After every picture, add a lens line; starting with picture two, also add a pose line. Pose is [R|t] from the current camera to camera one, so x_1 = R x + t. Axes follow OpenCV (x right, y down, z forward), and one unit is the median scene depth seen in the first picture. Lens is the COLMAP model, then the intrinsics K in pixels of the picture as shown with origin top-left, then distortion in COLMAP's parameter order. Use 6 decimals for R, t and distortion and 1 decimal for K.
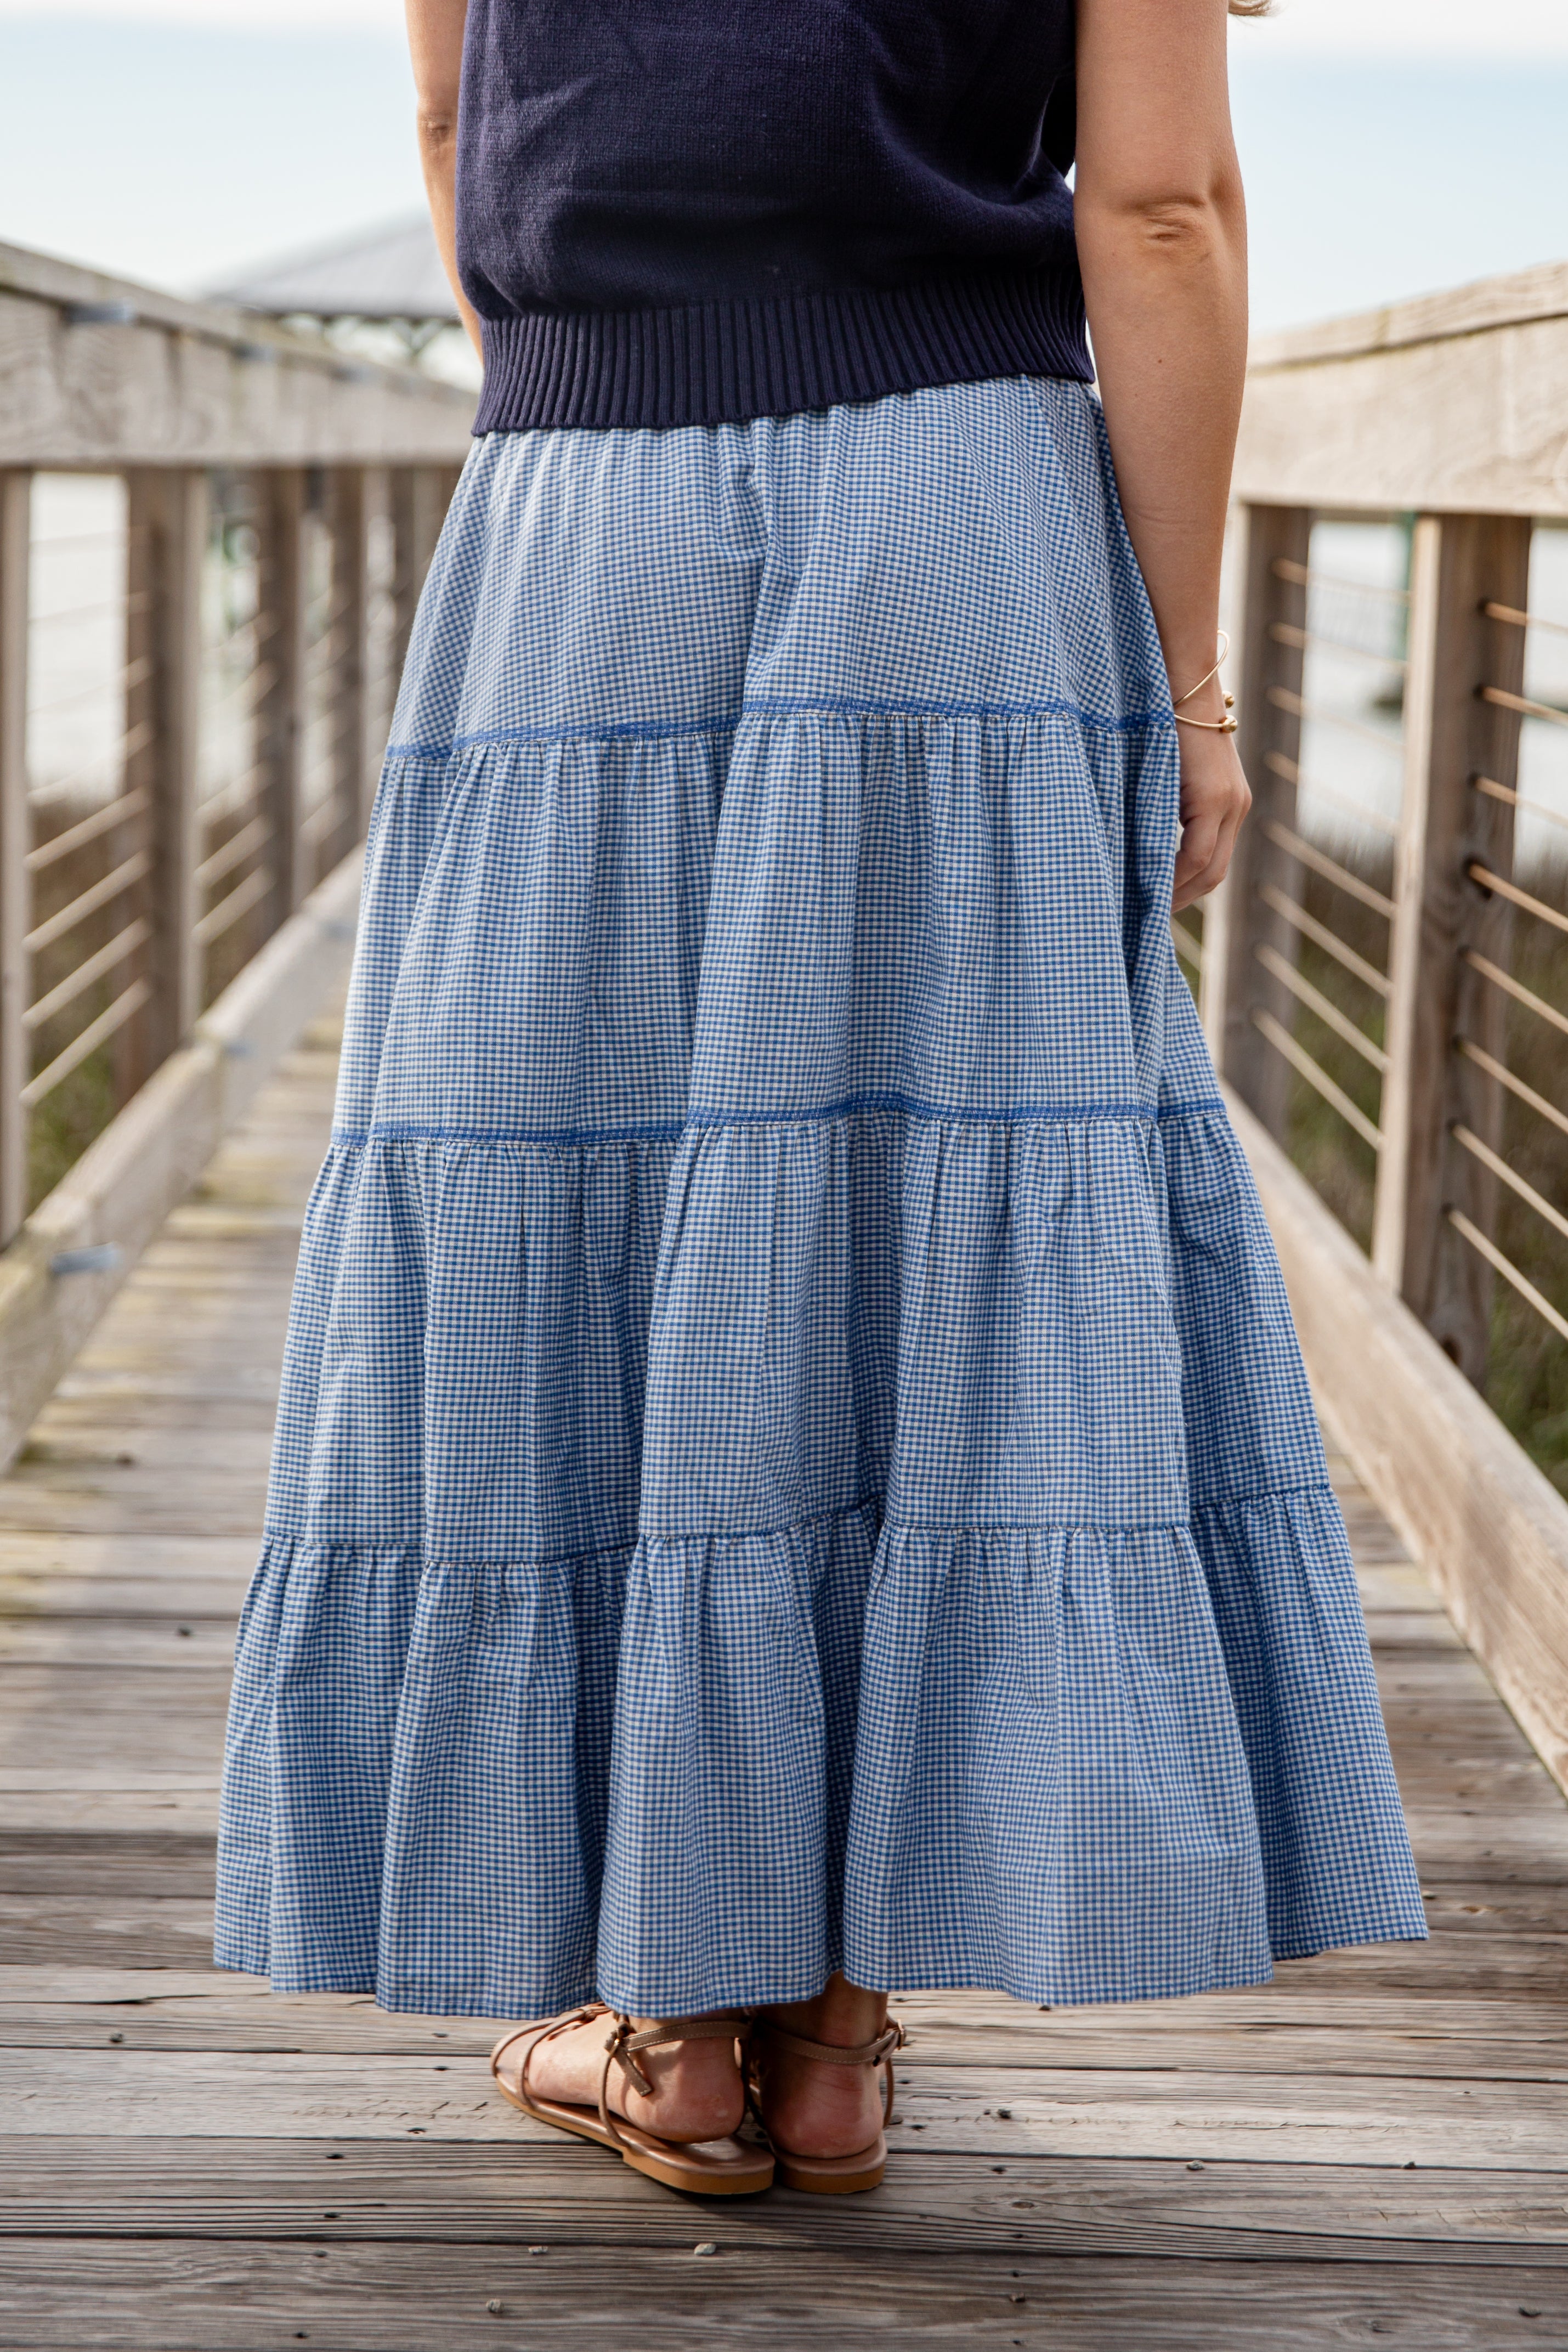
lens RADIAL K [[4851.3, 0, 795.6], [0, 4851.3, 849.9], [0, 0, 1]] dist [0.066765, 0.187381]
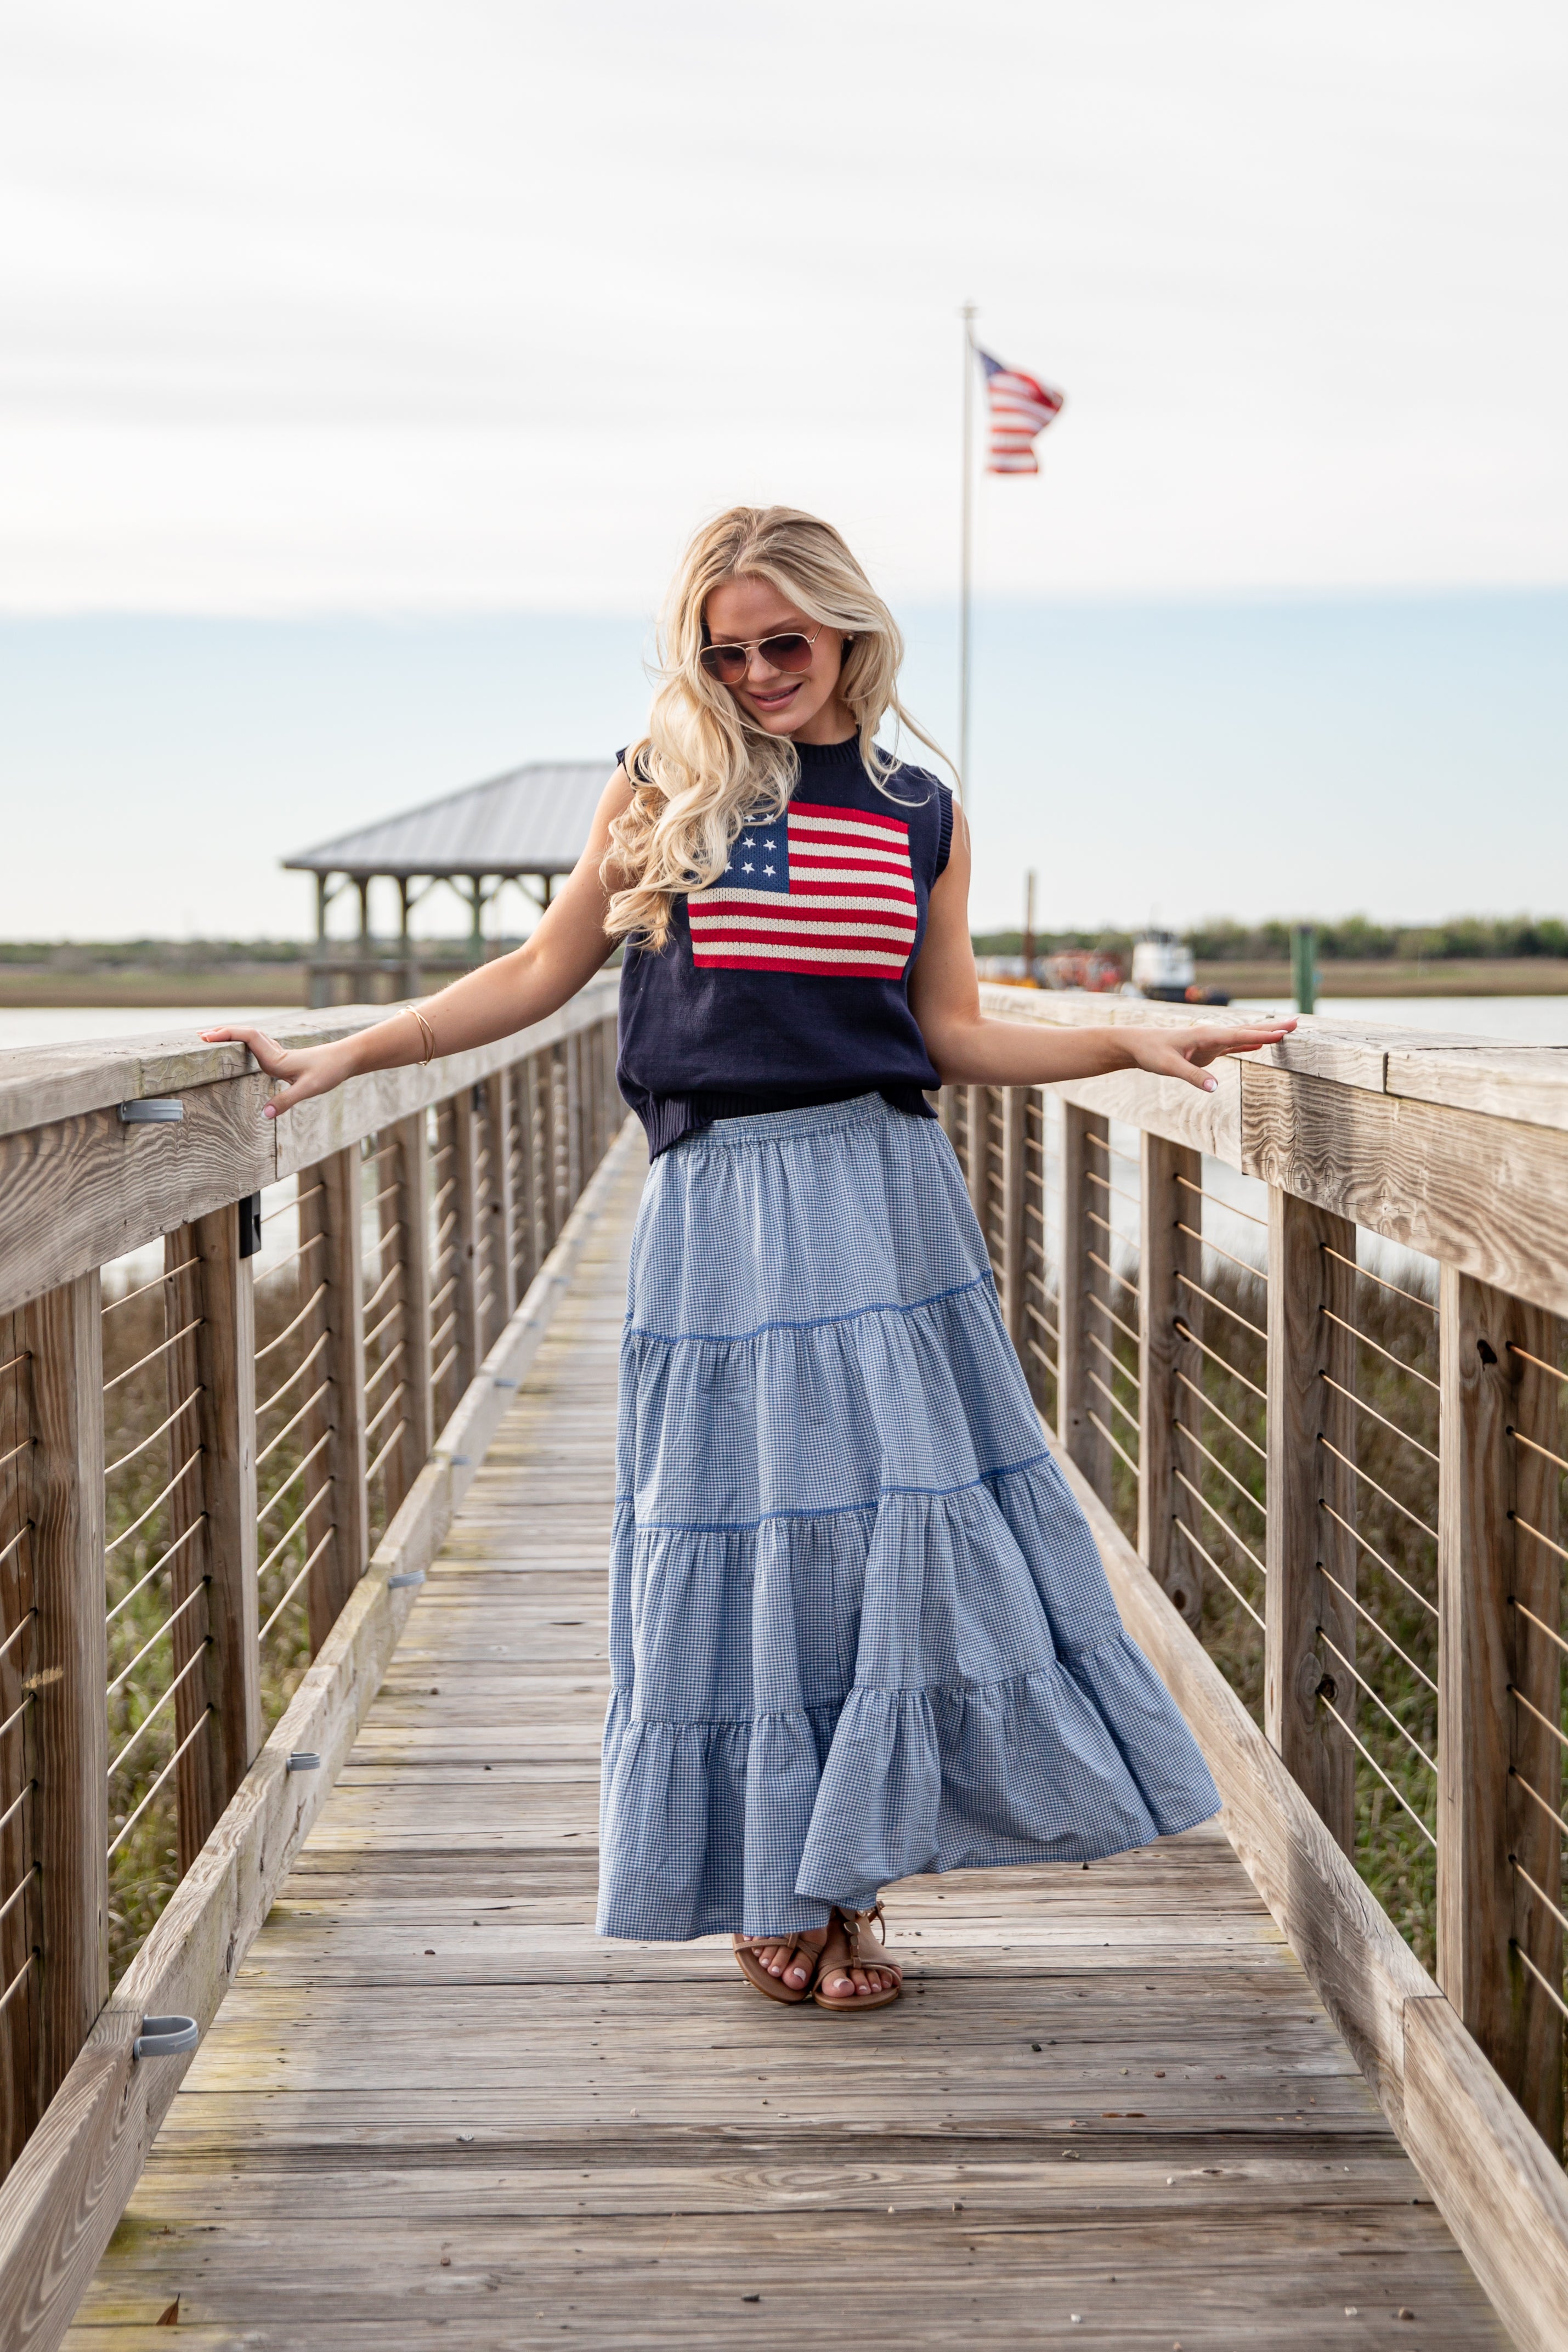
lens RADIAL K [[4036.8, 0, 733.1], [0, 4036.8, 1026.4], [0, 0, 1]] dist [0.052005, 0.133560]
pose [[0.998901, -0.044250, -0.015477, 0.006566], [0.043118, 0.996816, -0.067070, -0.018747], [0.018395, 0.066329, 0.997628, -0.729096]]
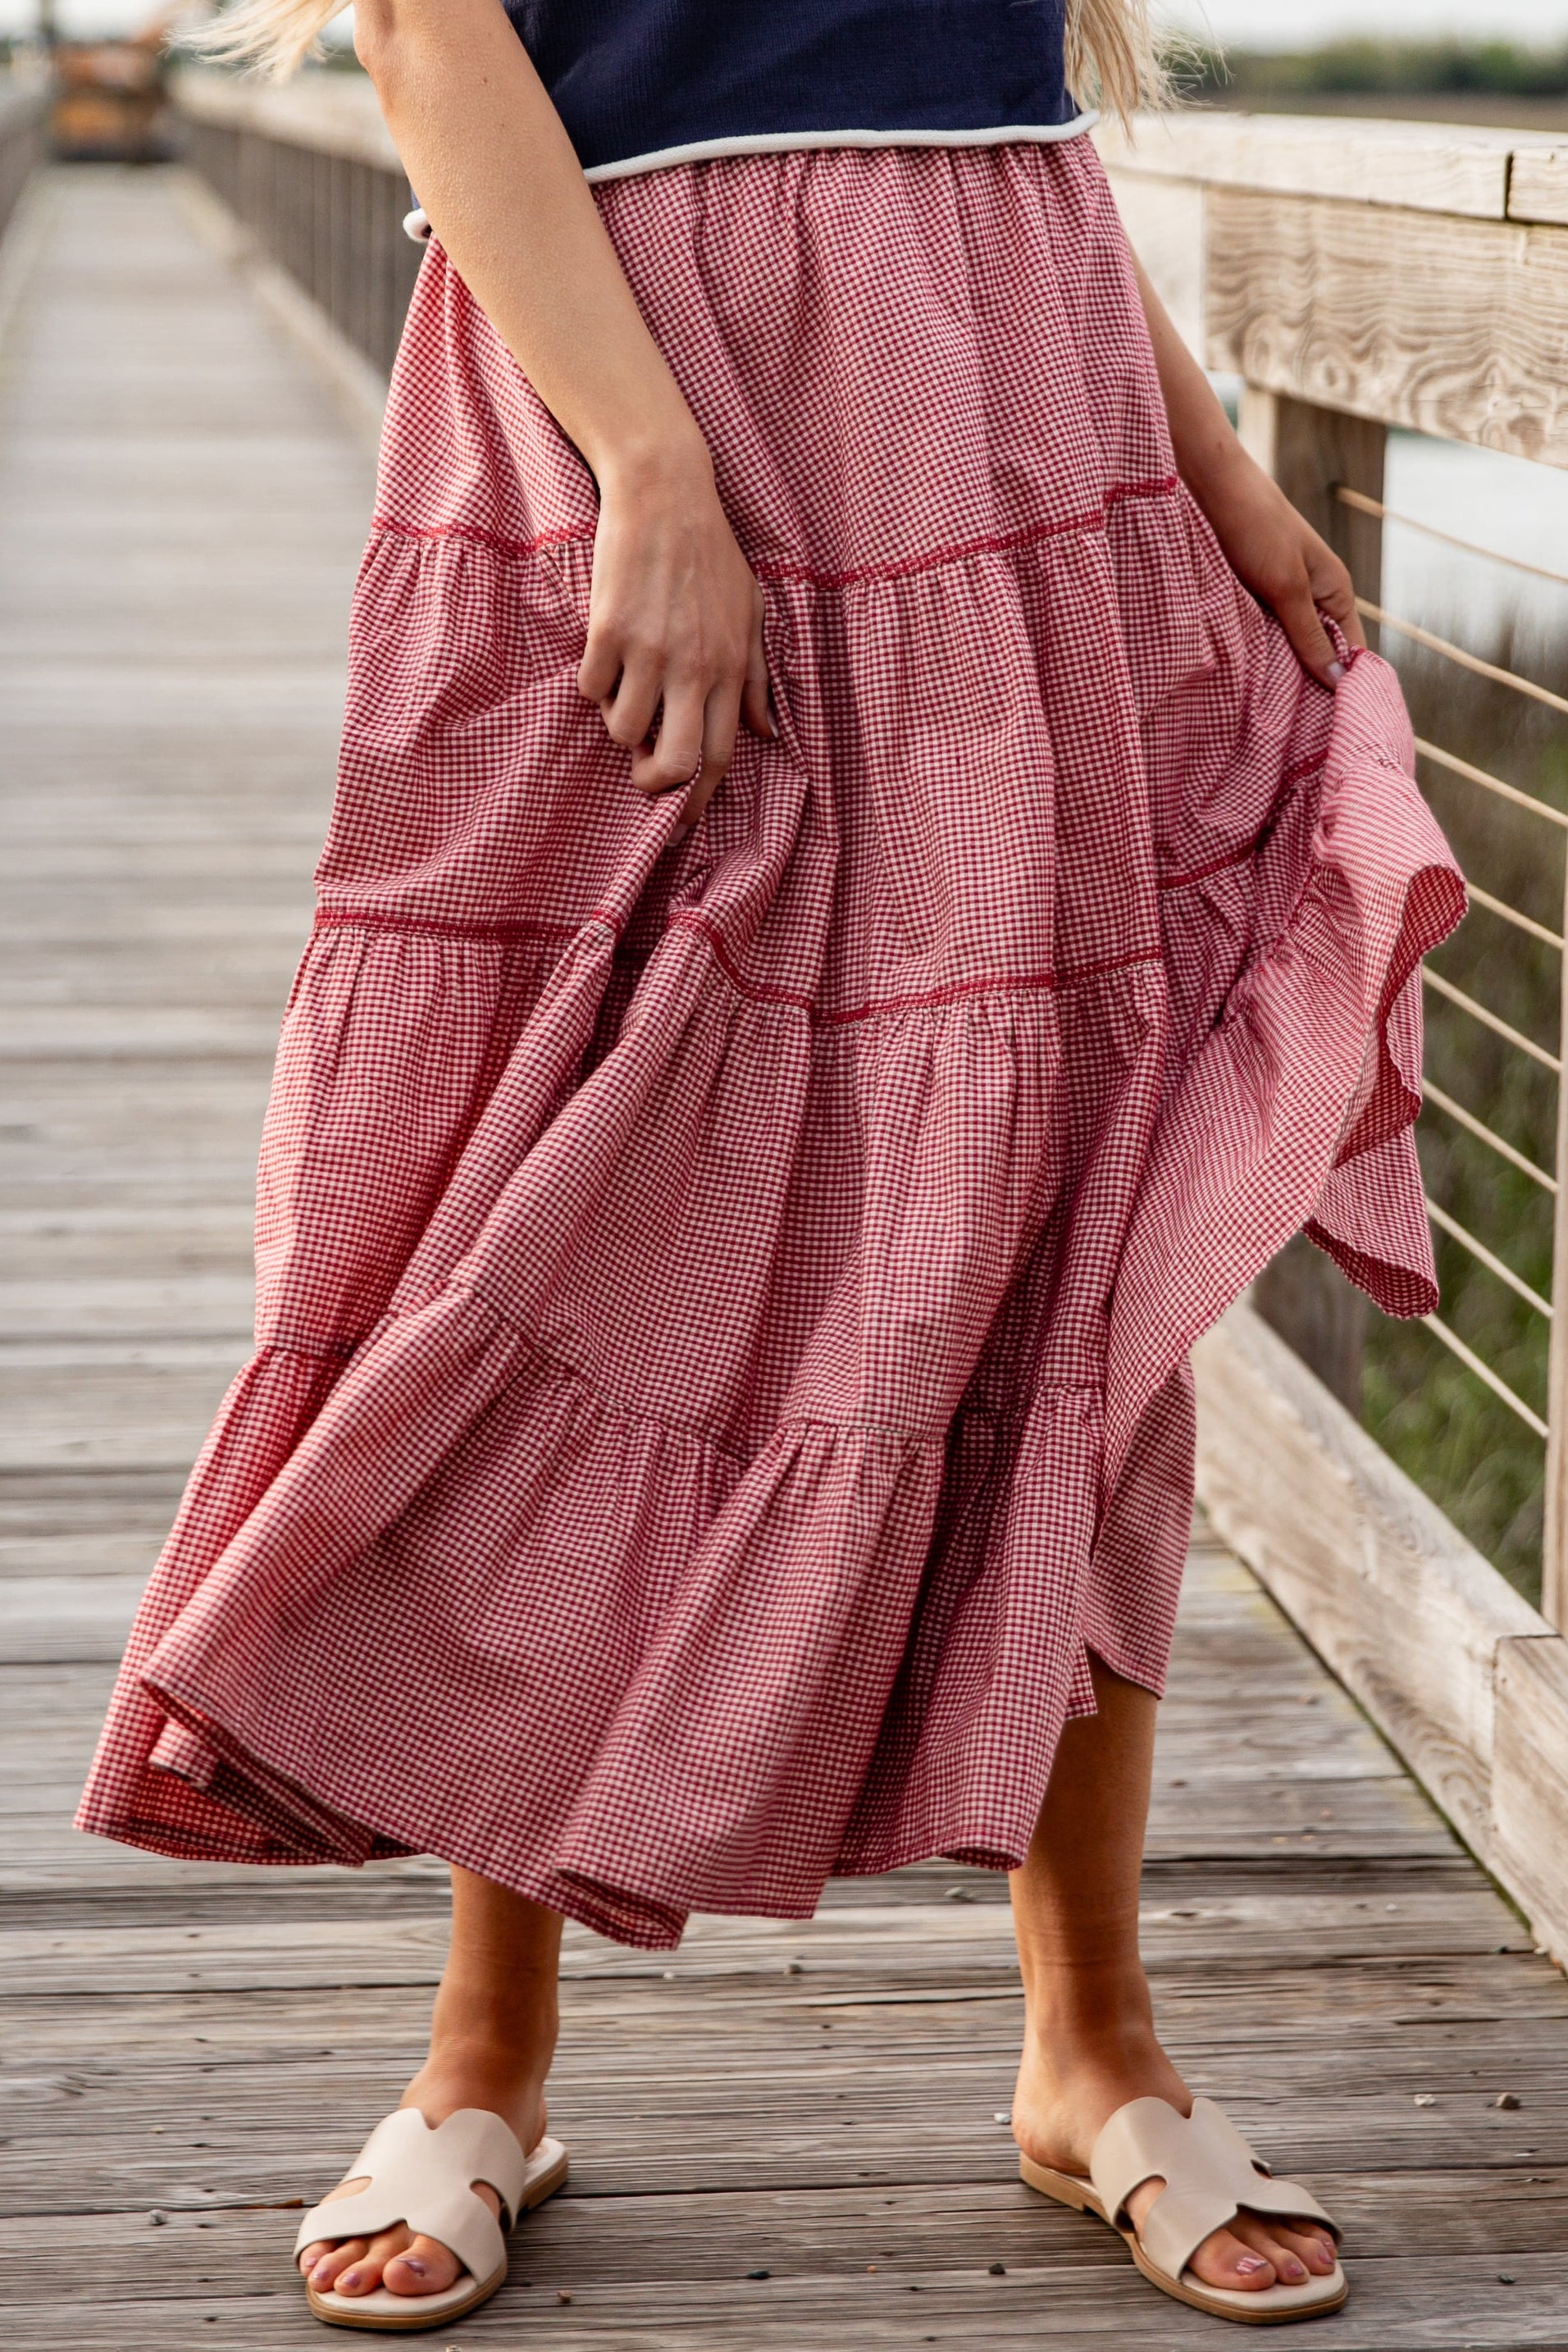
lens RADIAL K [[6900.9, 0, 915.8], [0, 6900.9, 792.3], [0, 0, 1]] dist [0.166005, -0.467639]
pose [[0.994680, -0.035504, 0.096697, -0.059357], [0.033411, 0.999173, 0.023179, 0.002964], [-0.097440, -0.019825, 0.995044, -0.800807]]
